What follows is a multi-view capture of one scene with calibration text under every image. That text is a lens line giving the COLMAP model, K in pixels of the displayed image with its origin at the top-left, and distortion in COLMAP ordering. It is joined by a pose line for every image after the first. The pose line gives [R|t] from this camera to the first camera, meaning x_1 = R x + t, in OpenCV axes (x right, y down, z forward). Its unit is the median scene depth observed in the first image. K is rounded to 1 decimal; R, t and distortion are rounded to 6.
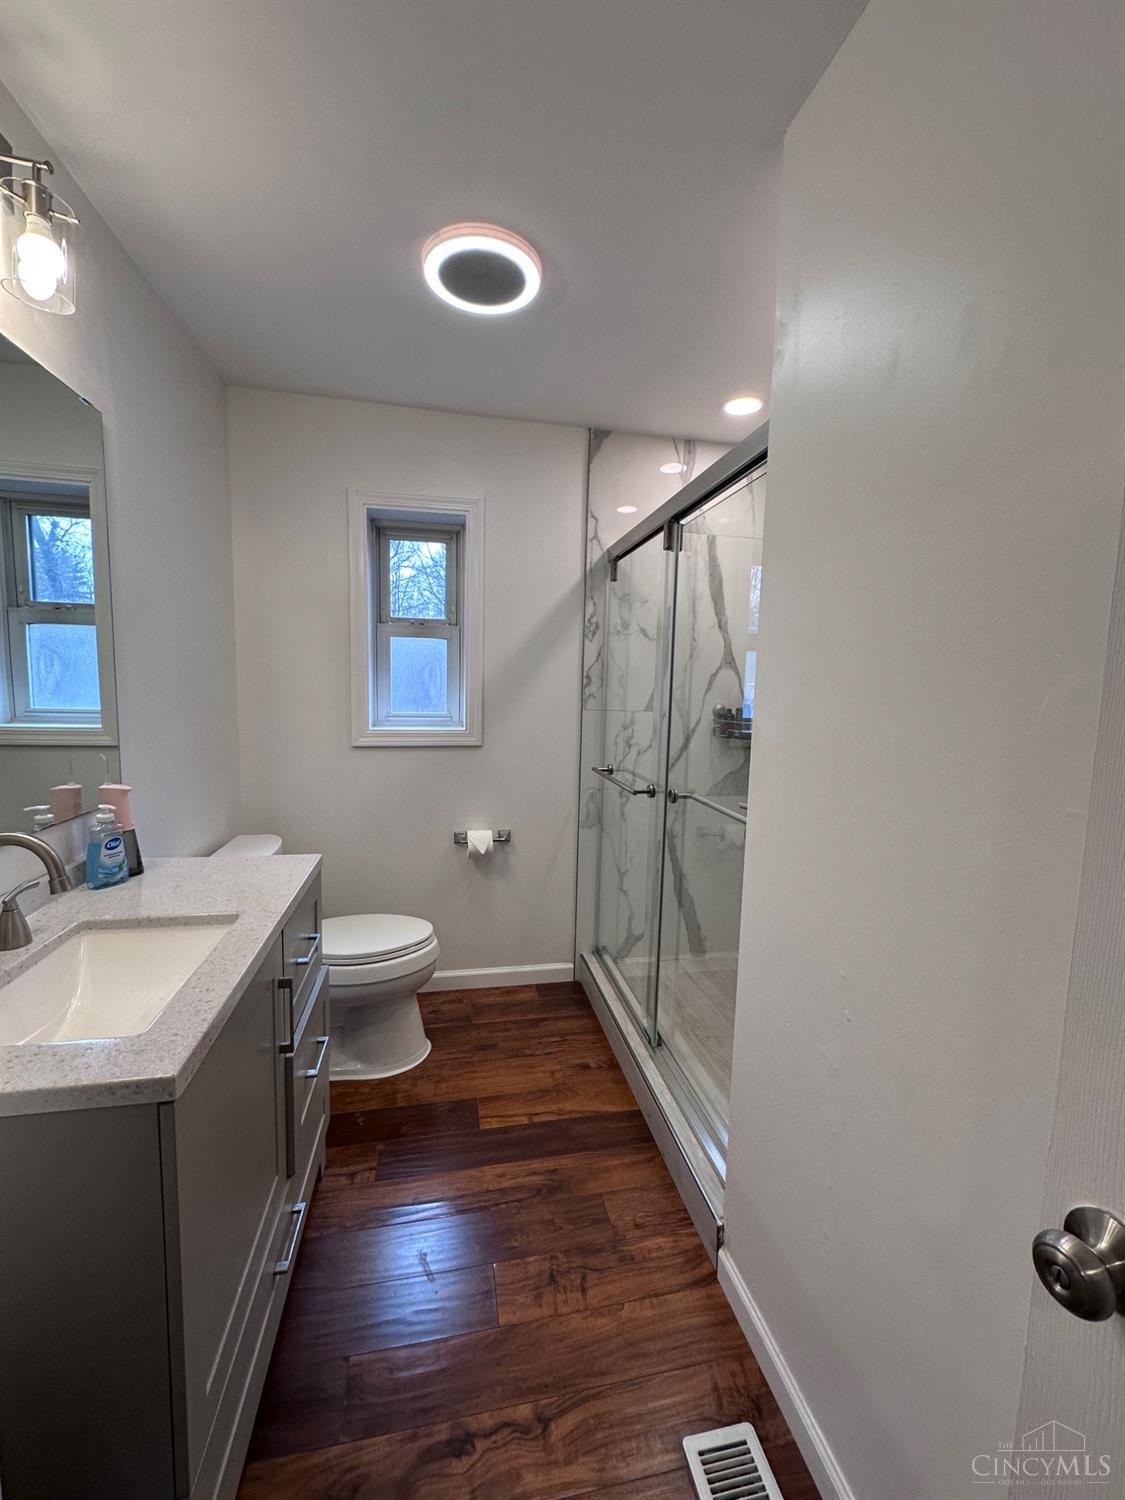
lens RADIAL K [[600.4, 0, 564.9], [0, 600.4, 746.5], [0, 0, 1]] dist [-0.003402, 0.000227]
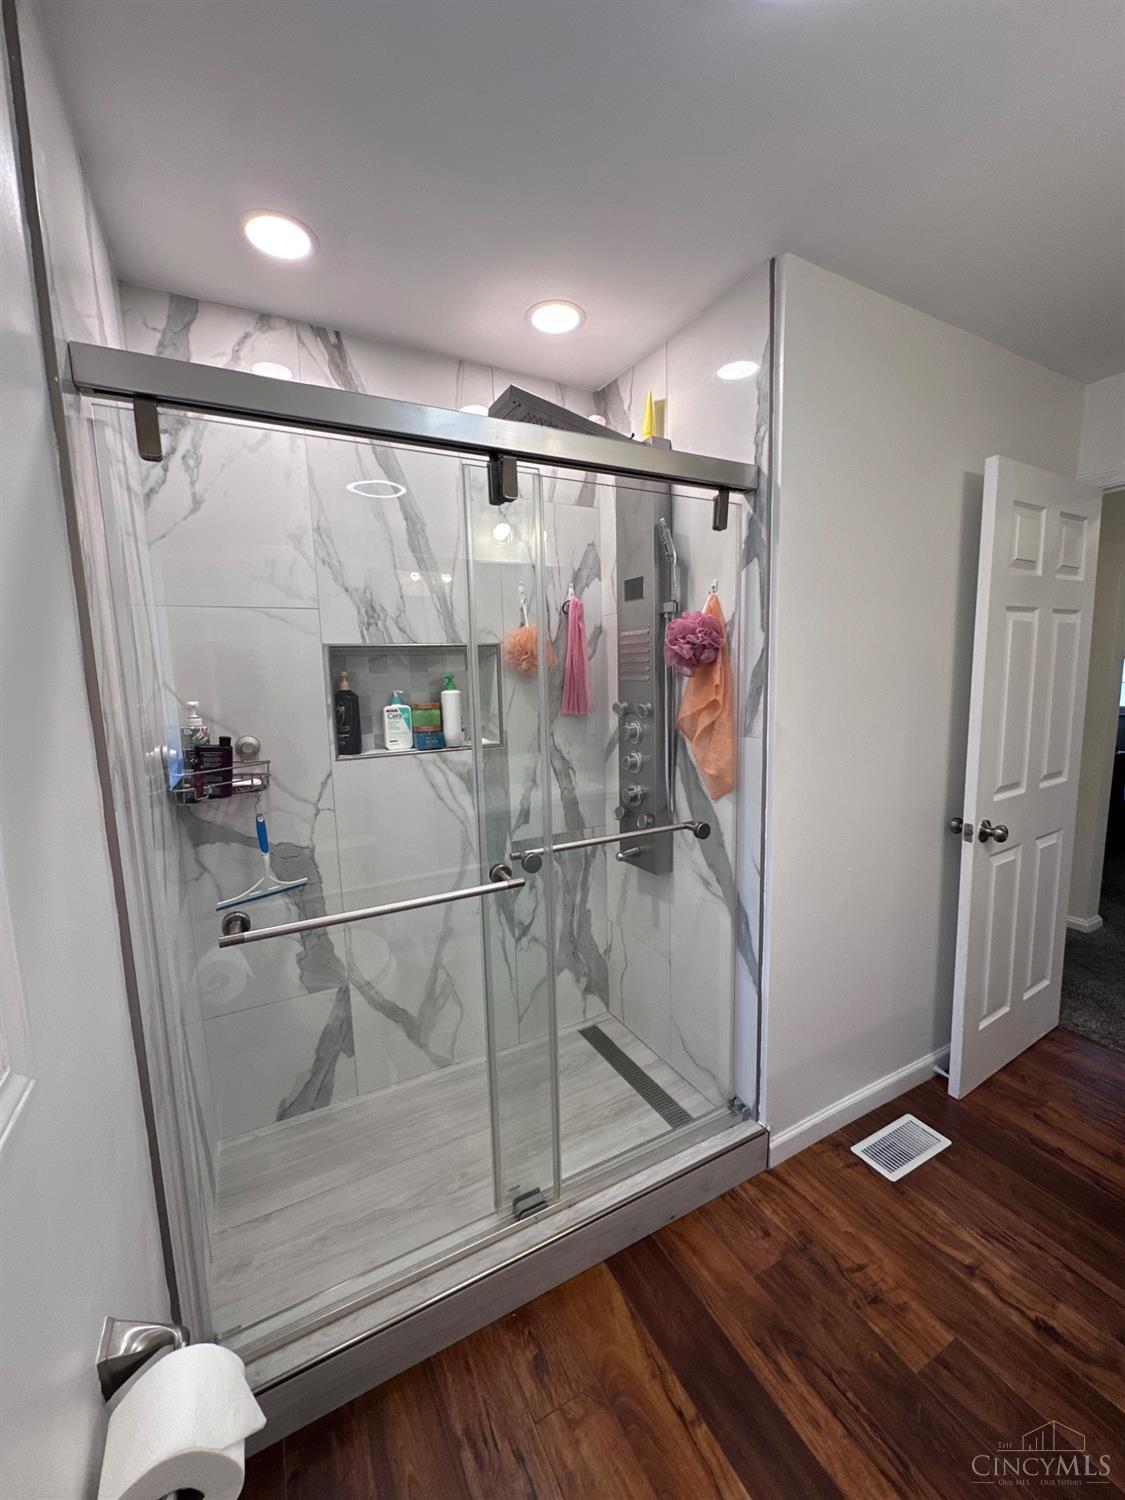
lens RADIAL K [[600.4, 0, 564.7], [0, 600.4, 752.9], [0, 0, 1]] dist [-0.003402, 0.000227]
pose [[-0.286780, -0.139023, 0.947855, -0.565680], [0.119513, 0.976493, 0.179383, -0.184154], [-0.950512, 0.164725, -0.263424, 1.330665]]
